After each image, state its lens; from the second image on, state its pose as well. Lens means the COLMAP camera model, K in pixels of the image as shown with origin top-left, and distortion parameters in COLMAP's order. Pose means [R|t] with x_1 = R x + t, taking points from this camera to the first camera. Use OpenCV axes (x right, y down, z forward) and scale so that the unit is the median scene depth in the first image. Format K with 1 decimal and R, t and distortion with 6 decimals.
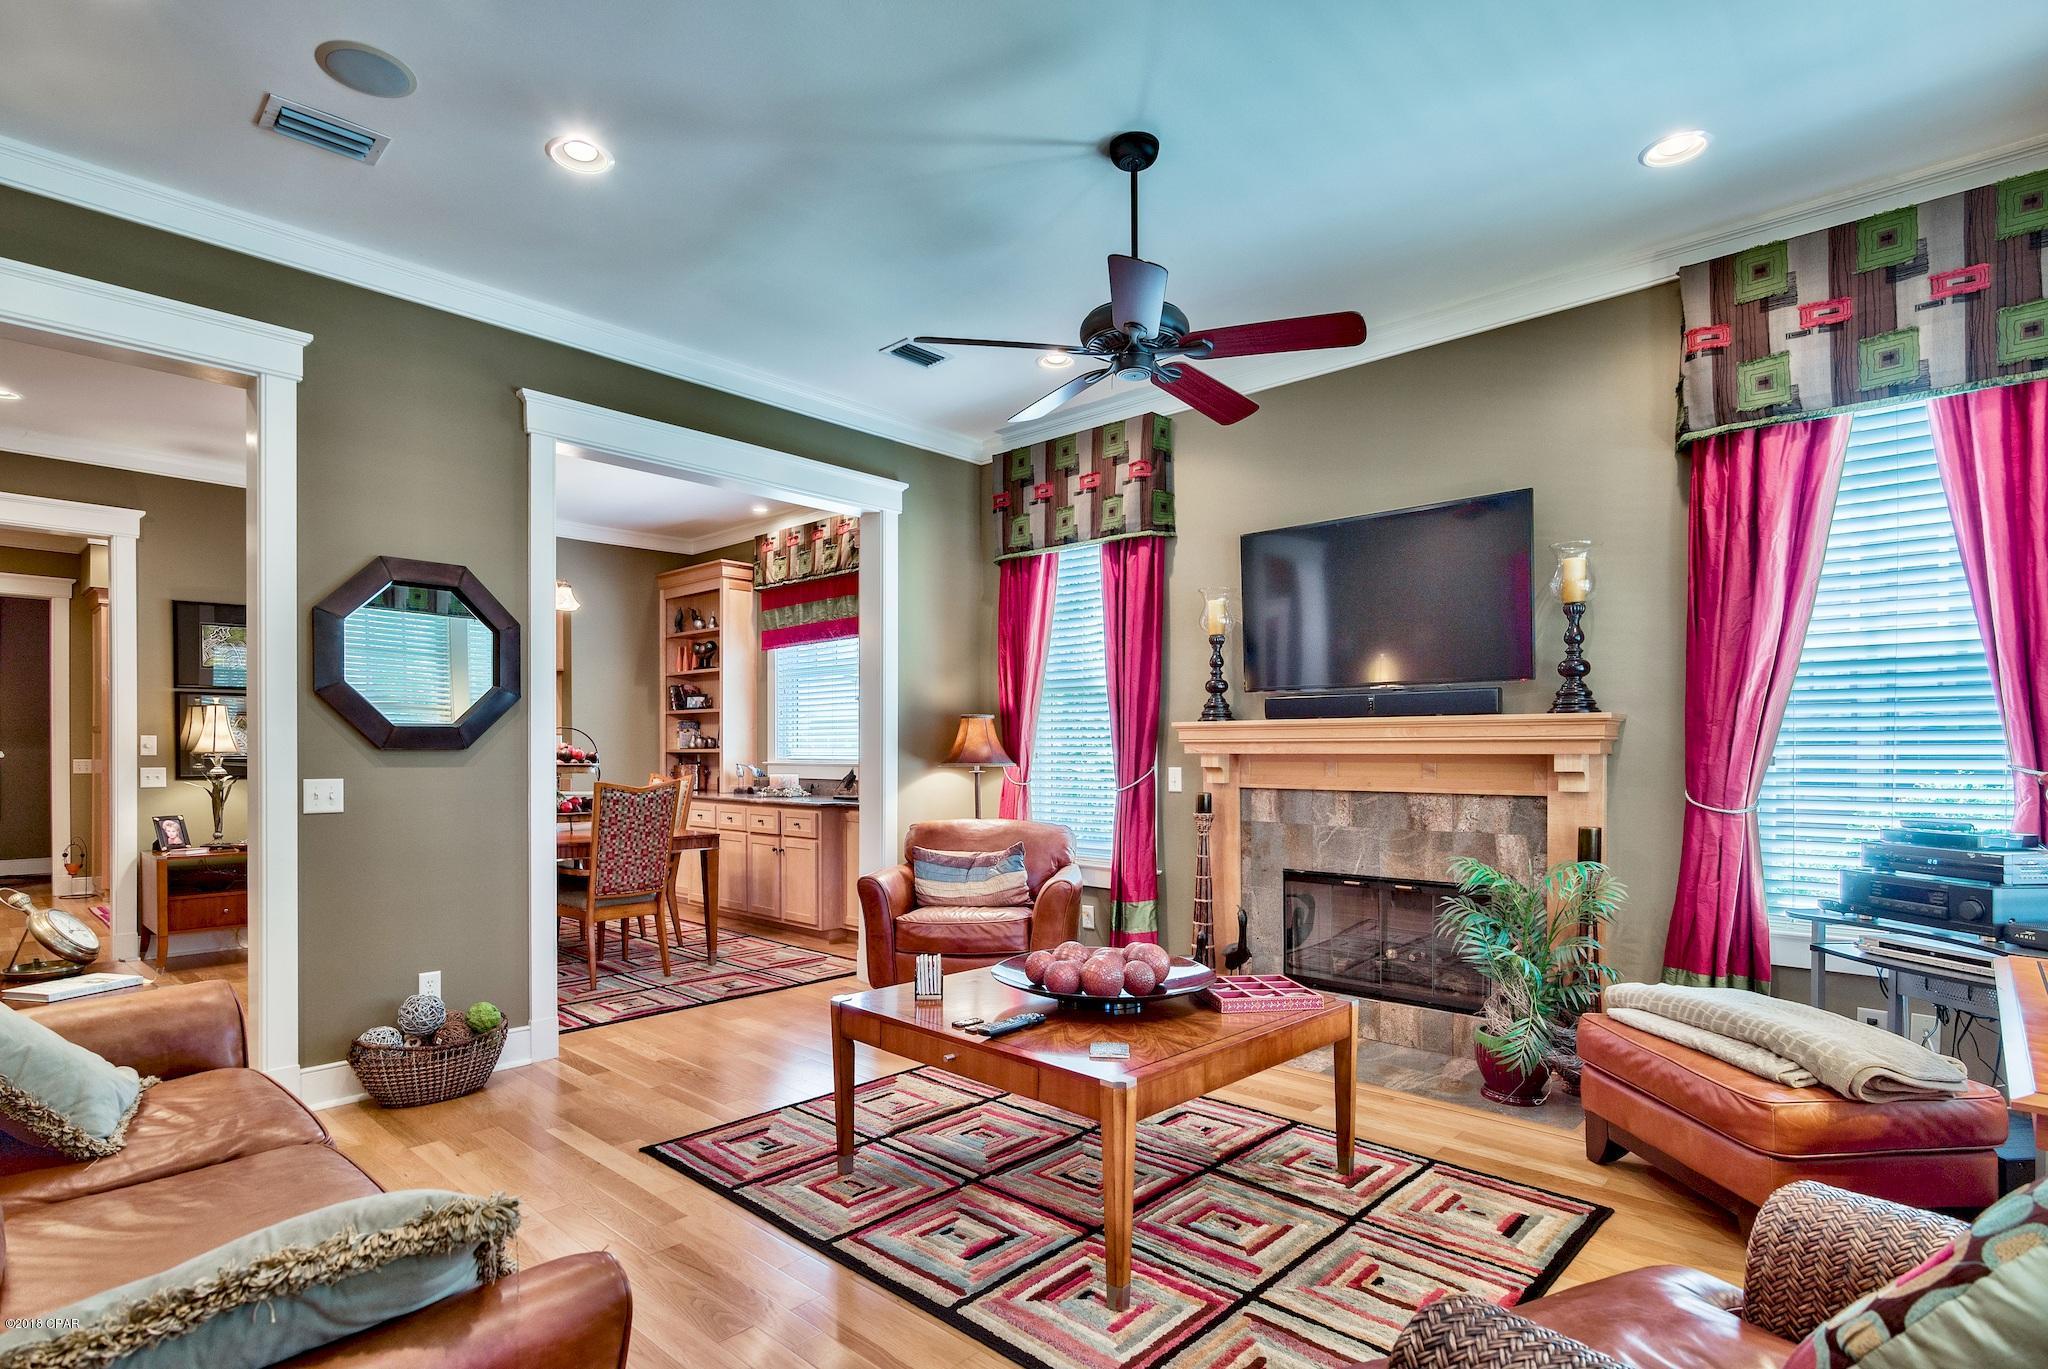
lens RADIAL K [[1024.6, 0, 1015.1], [0, 1024.6, 766.1], [0, 0, 1]] dist [0.002739, -0.003611]
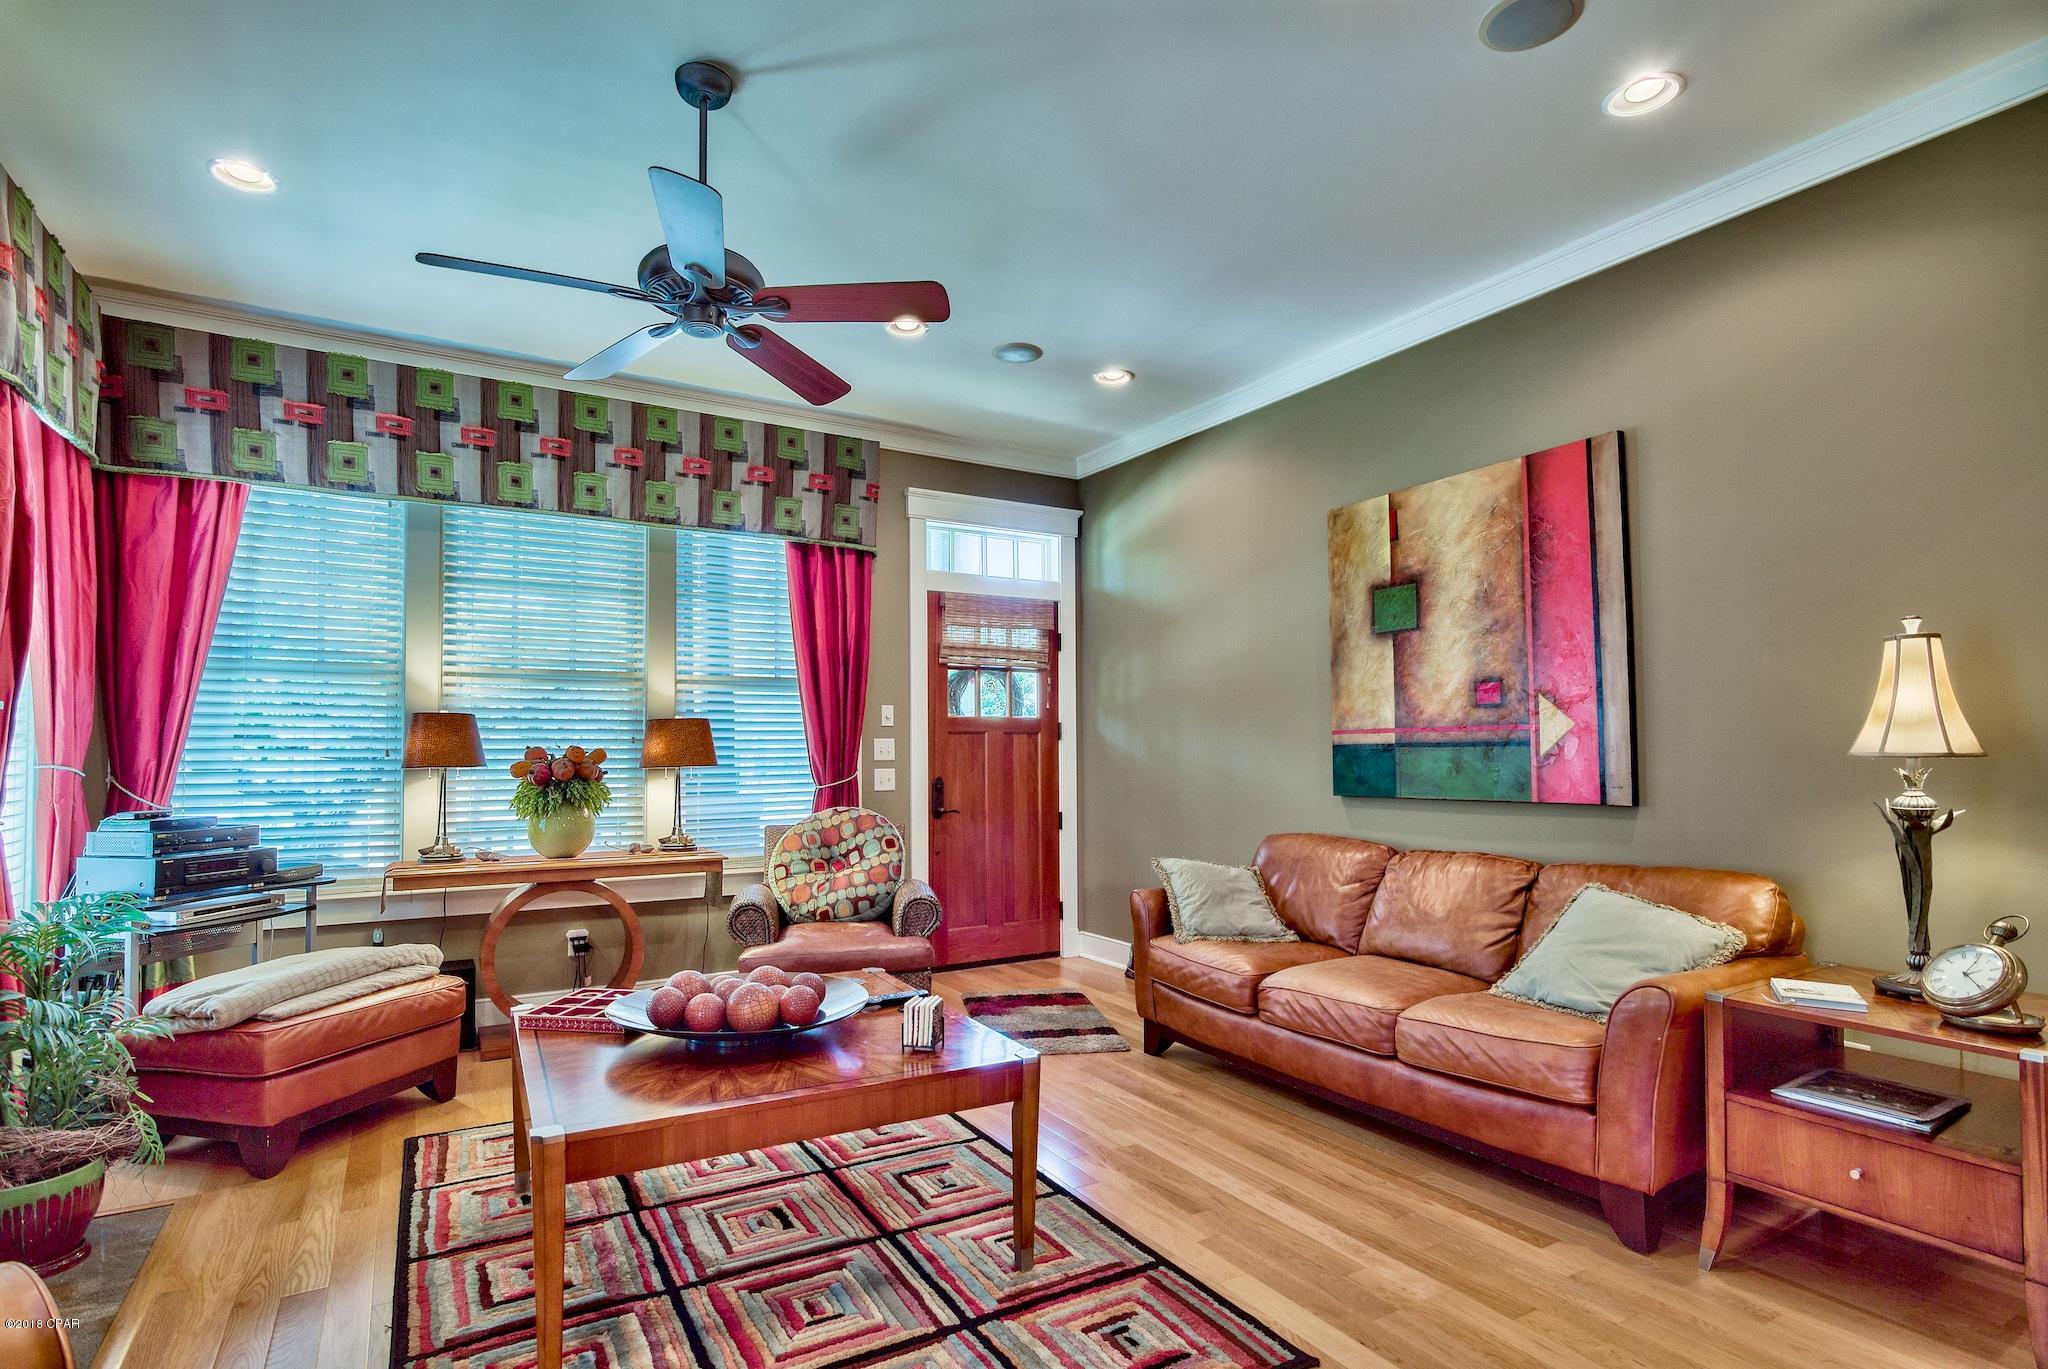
lens RADIAL K [[1024.6, 0, 1003.3], [0, 1024.6, 726.5], [0, 0, 1]] dist [0.002739, -0.003611]
pose [[-0.955426, 0.009099, 0.295092, -0.255647], [0.005737, 0.999908, -0.012255, -0.015529], [-0.295176, -0.010015, -0.955390, 1.157086]]
